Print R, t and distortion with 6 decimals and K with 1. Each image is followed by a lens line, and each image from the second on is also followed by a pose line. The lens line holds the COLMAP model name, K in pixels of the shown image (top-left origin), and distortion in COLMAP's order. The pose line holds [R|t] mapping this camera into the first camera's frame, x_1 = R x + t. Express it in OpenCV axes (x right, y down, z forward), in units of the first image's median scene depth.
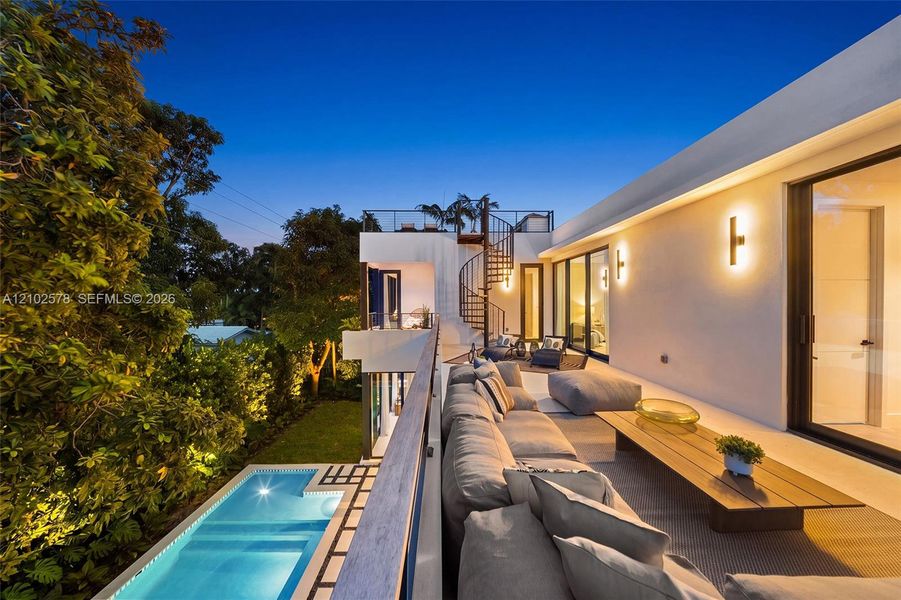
lens RADIAL K [[372.0, 0, 450.5], [0, 372.0, 300.0], [0, 0, 1]] dist [0.000245, 0.000039]
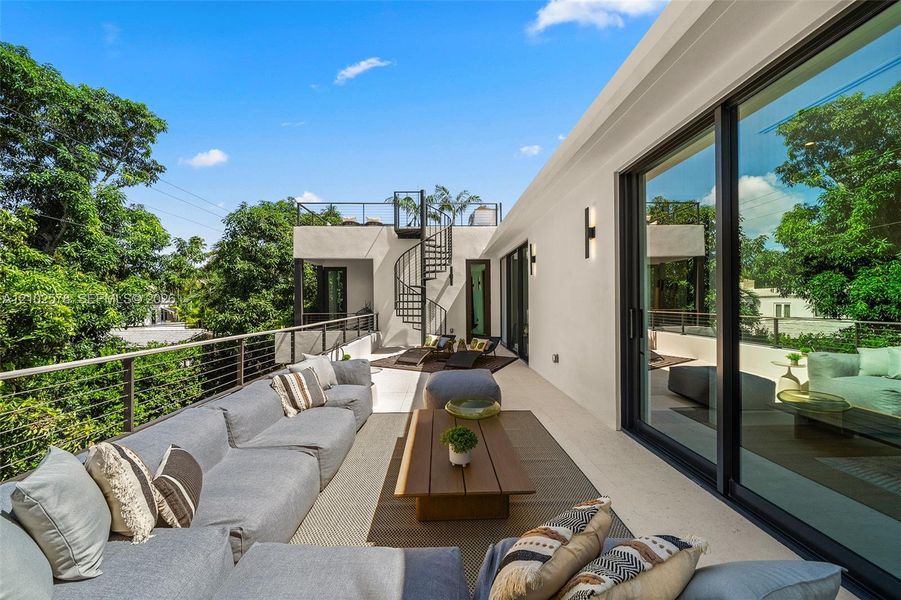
lens RADIAL K [[404.1, 0, 450.5], [0, 404.1, 300.0], [0, 0, 1]] dist [-0.001135, 0.001050]
pose [[0.999983, -0.001328, 0.005677, 0.142071], [0.001343, 0.999996, -0.002634, 0.005464], [-0.005673, 0.002641, 0.999980, -0.013439]]
